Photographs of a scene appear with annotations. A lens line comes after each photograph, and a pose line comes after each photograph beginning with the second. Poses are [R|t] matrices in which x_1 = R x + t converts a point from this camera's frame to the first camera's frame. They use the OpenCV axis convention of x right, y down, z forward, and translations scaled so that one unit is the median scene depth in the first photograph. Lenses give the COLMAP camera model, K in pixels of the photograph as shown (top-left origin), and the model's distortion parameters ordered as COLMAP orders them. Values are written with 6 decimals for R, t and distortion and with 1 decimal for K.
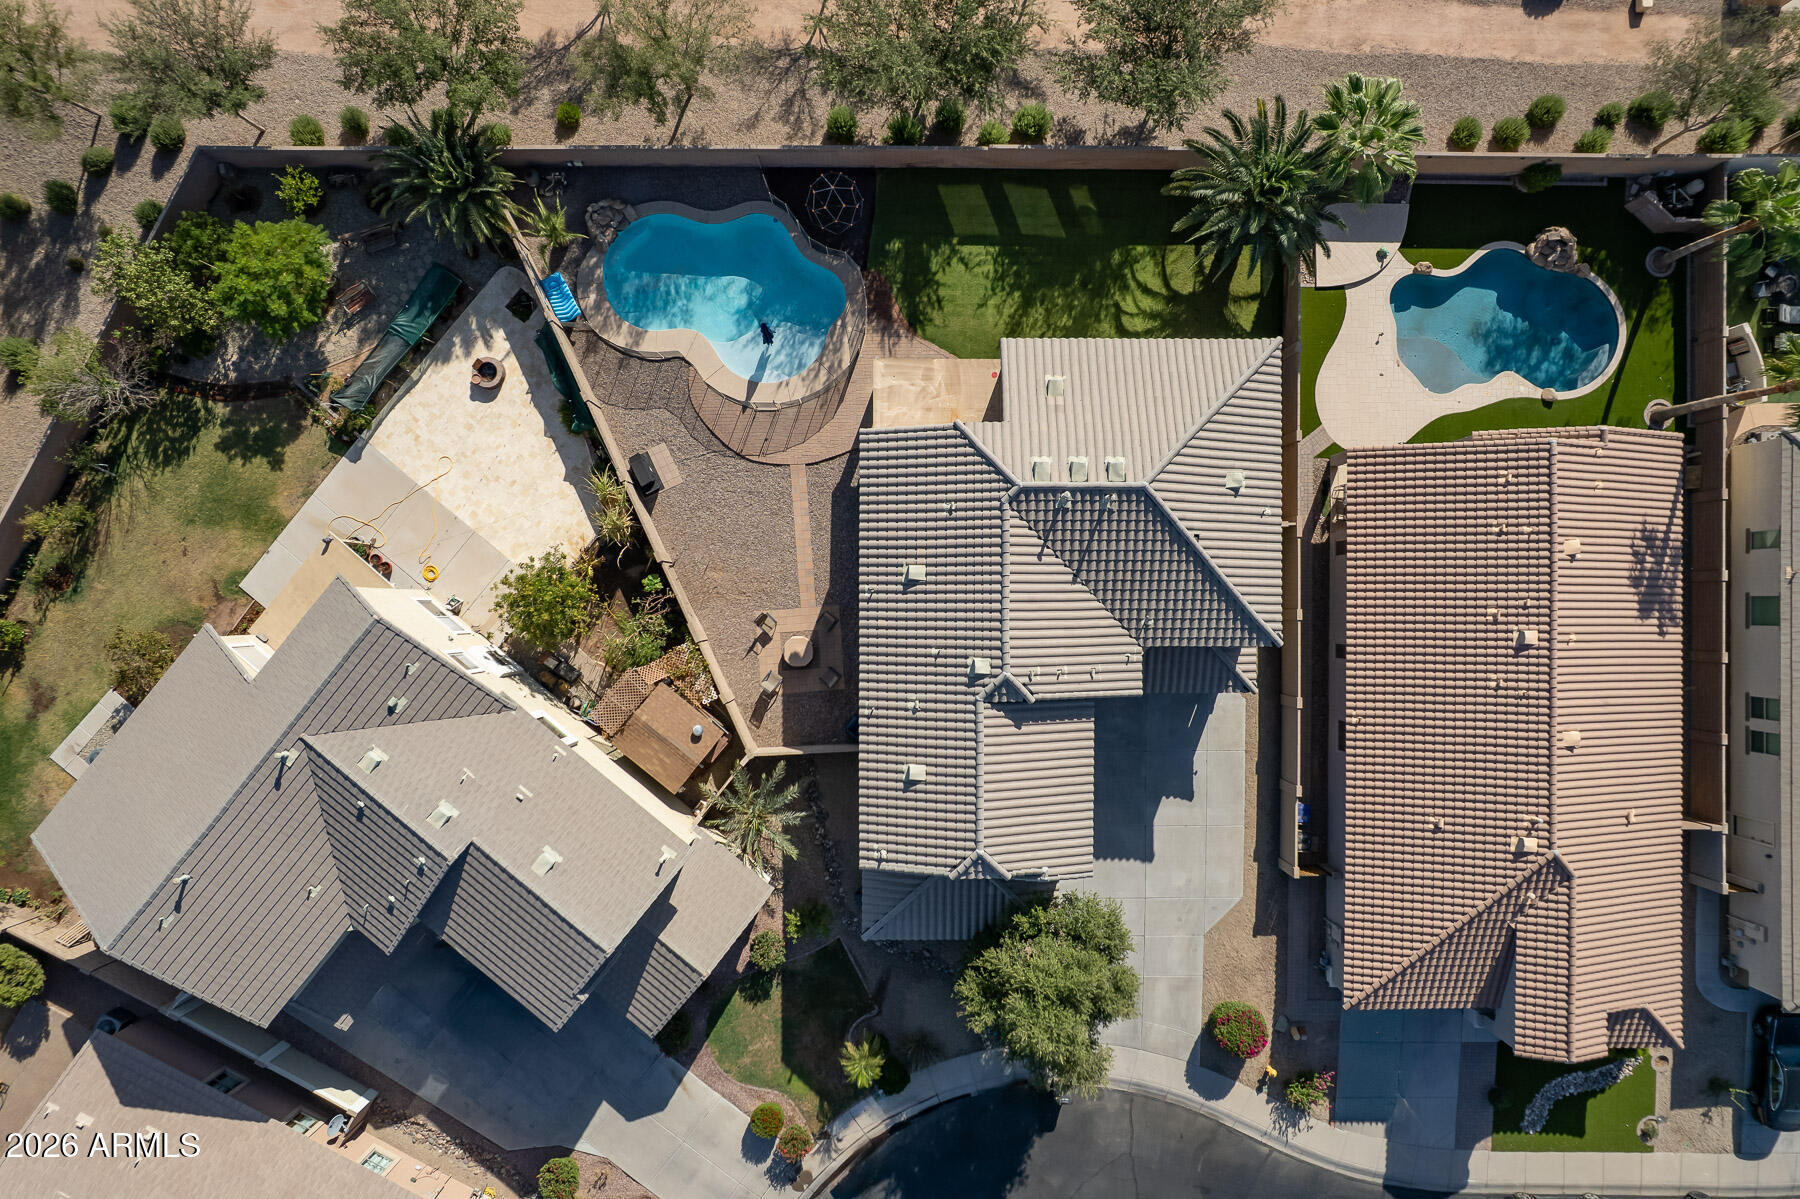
lens RADIAL K [[1166.8, 0, 902.4], [0, 1166.8, 569.6], [0, 0, 1]] dist [-0.052645, 0.024998]
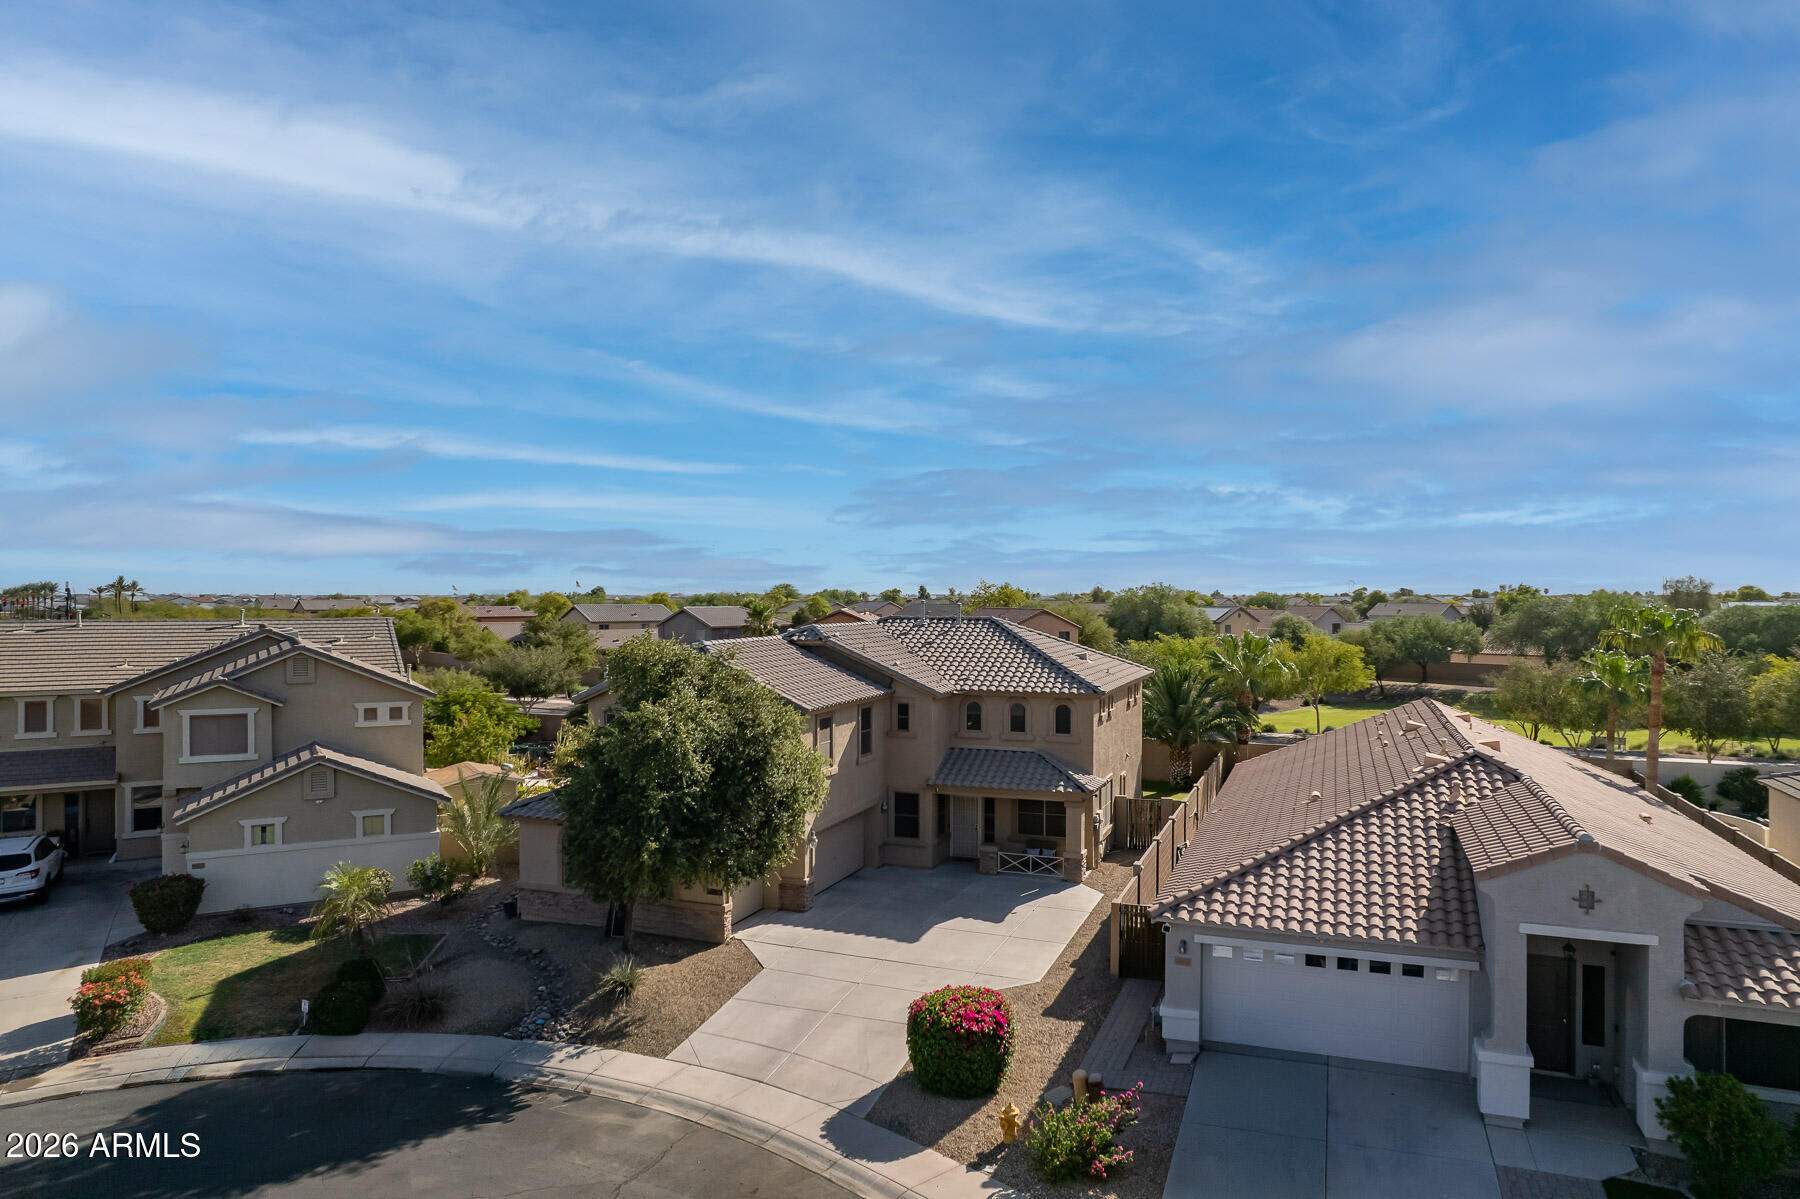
lens RADIAL K [[1134.4, 0, 900.0], [0, 1134.4, 599.5], [0, 0, 1]] dist [-0.027630, 0.002429]
pose [[0.936660, -0.000254, -0.350241, 0.431263], [-0.350127, 0.024751, -0.936375, 0.844584], [0.008906, 0.999694, 0.023094, 0.794498]]
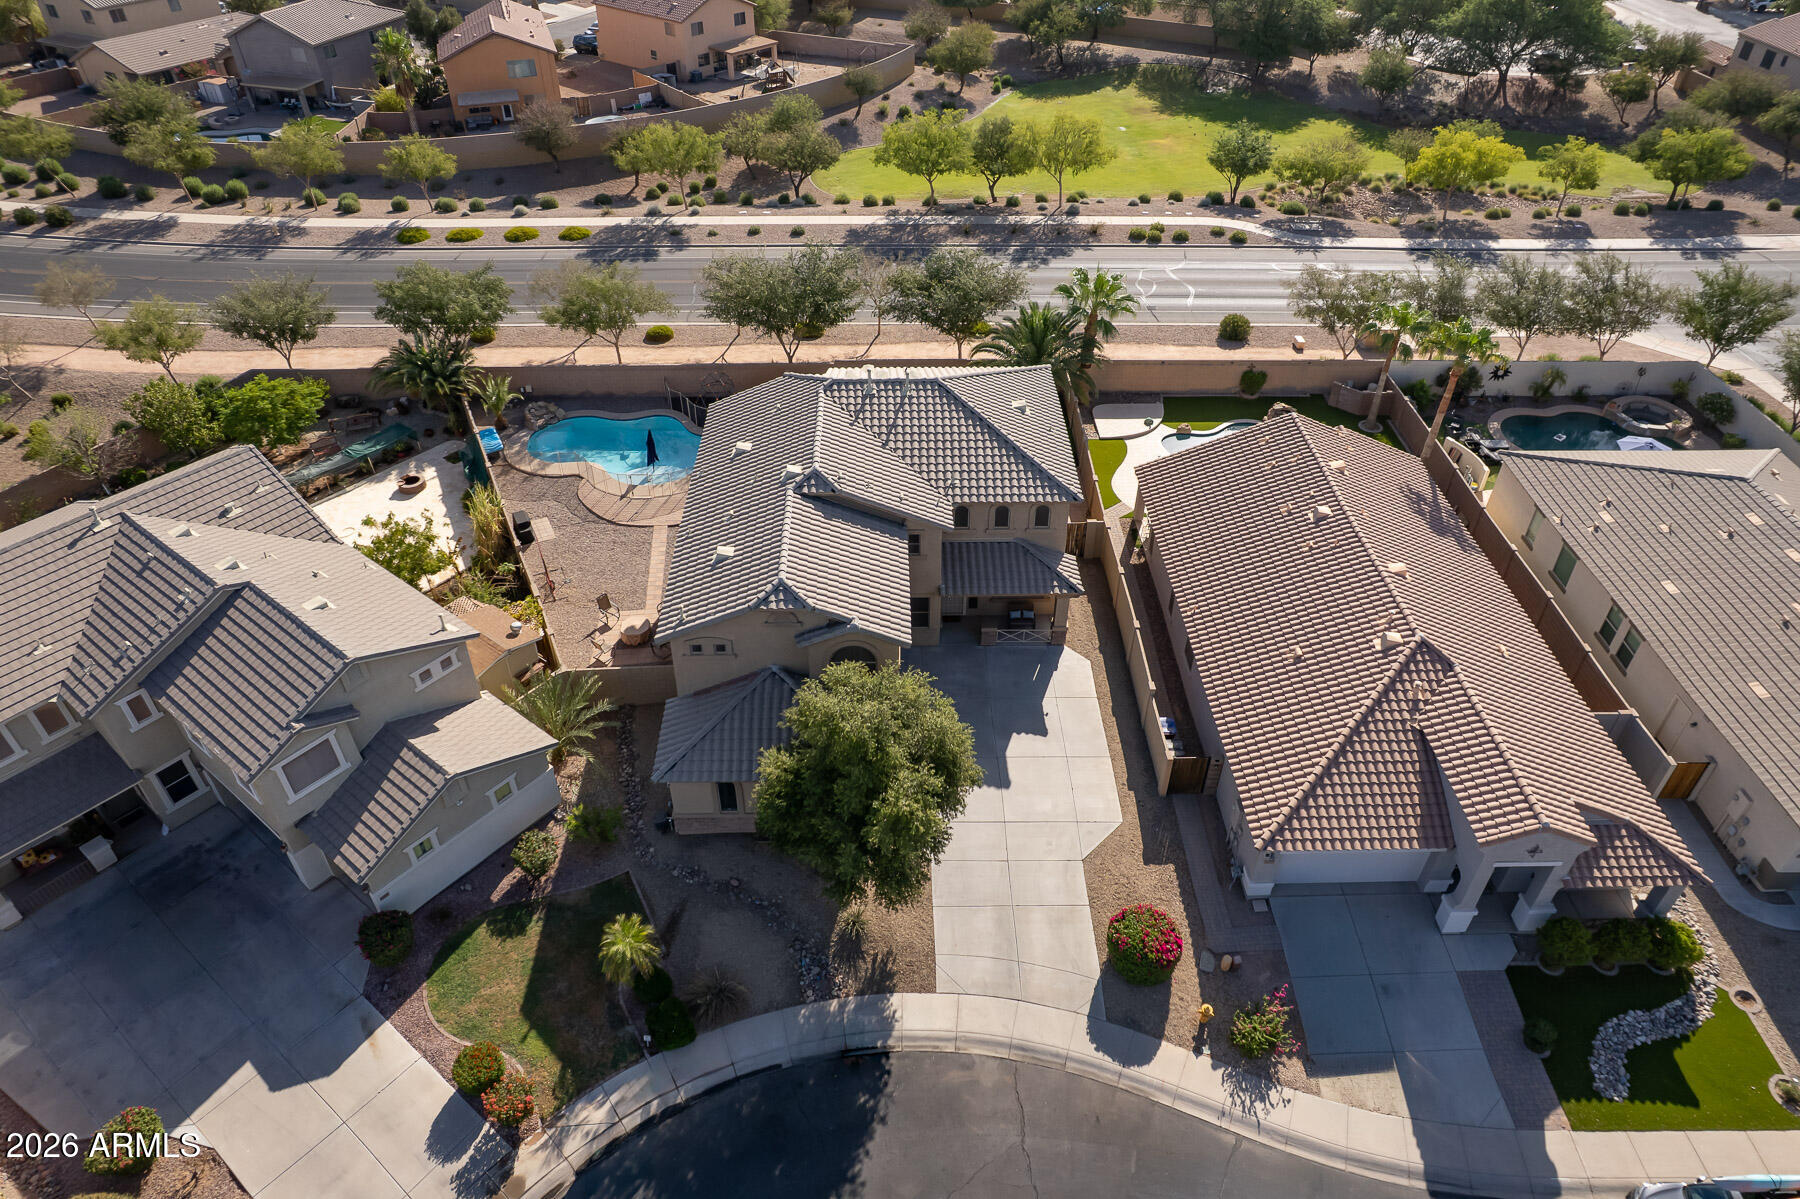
lens RADIAL K [[1134.4, 0, 900.0], [0, 1134.4, 599.5], [0, 0, 1]] dist [-0.027630, 0.002429]
pose [[0.999819, -0.013639, 0.013244, 0.125952], [0.018901, 0.638287, -0.769566, 0.807544], [0.002043, 0.769678, 0.638430, 0.357363]]
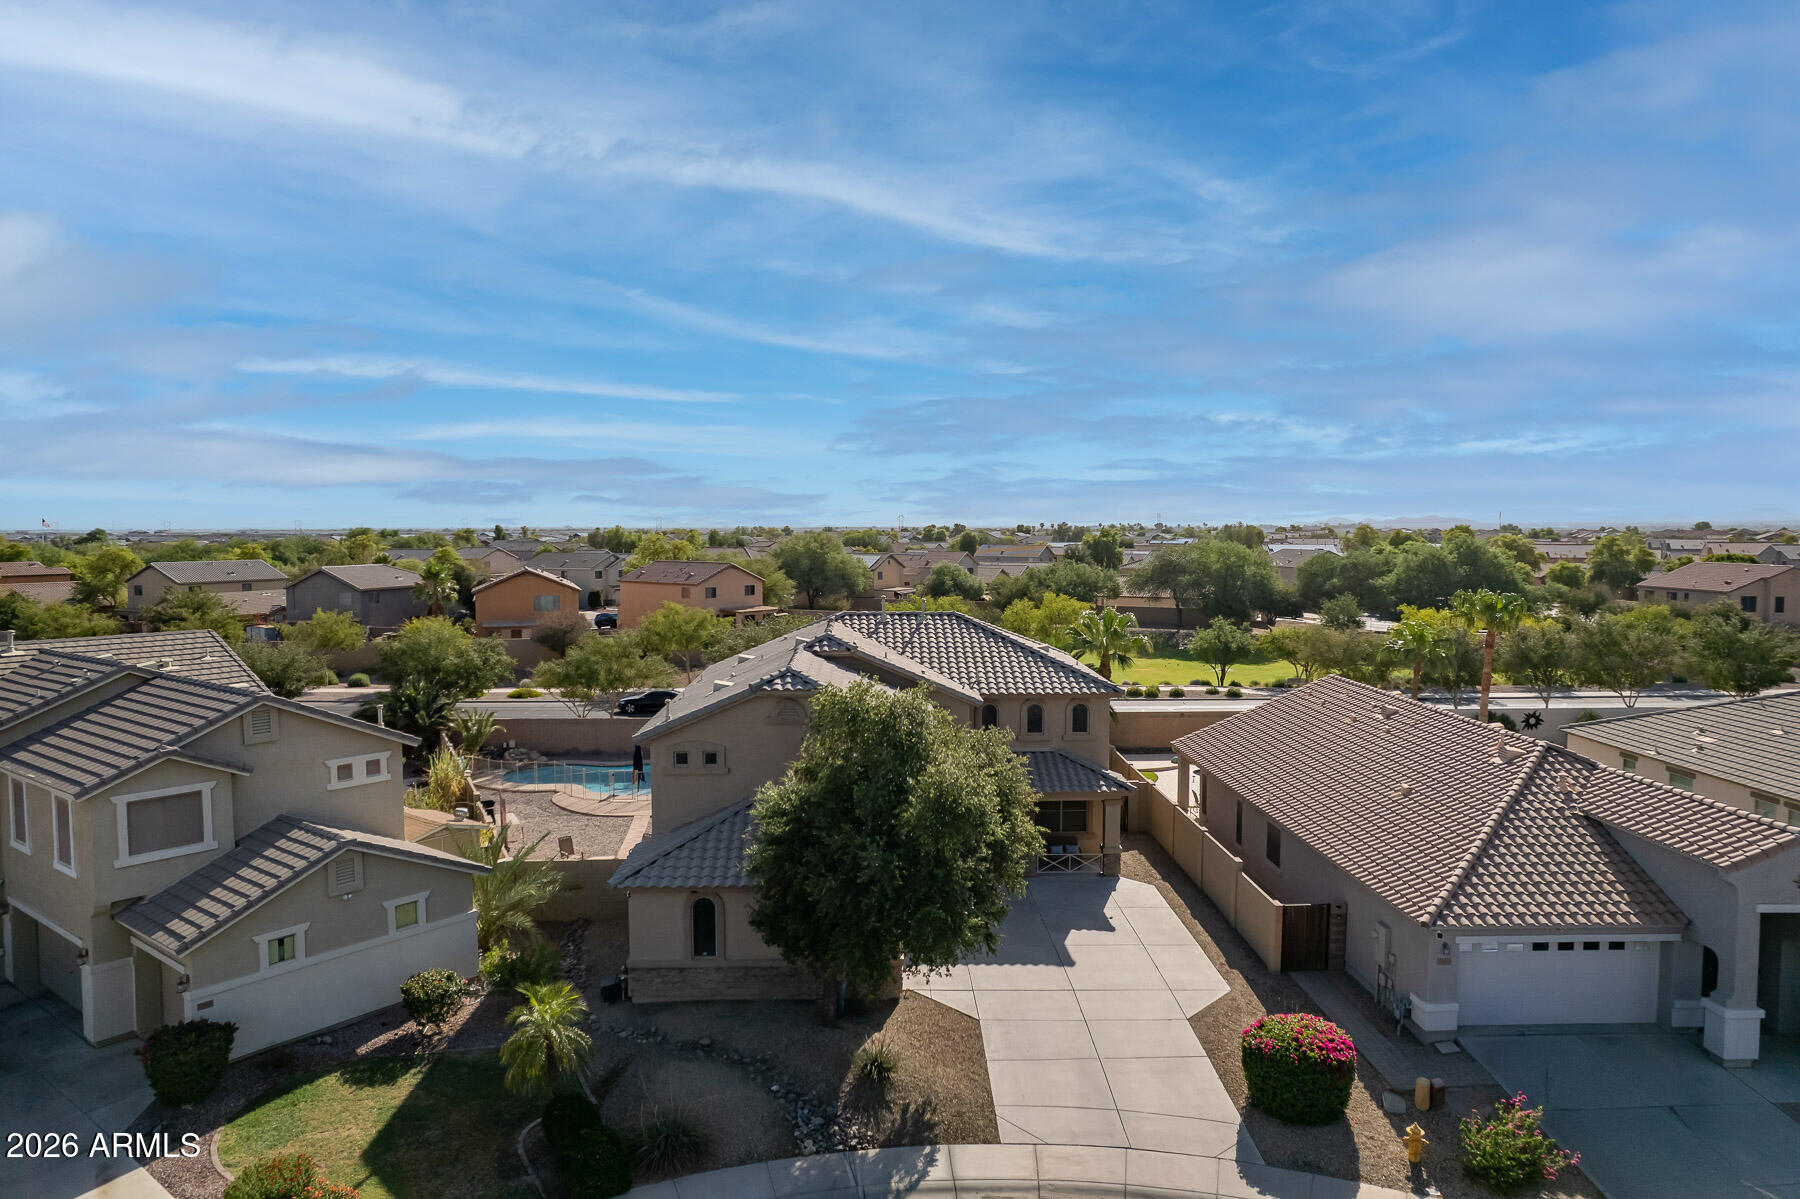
lens RADIAL K [[1144.1, 0, 900.0], [0, 1144.1, 599.5], [0, 0, 1]] dist [-0.039291, 0.033284]
pose [[0.999448, -0.007318, 0.032413, 0.099129], [0.032917, 0.084614, -0.995870, 0.869064], [0.004545, 0.996387, 0.084809, 0.741797]]
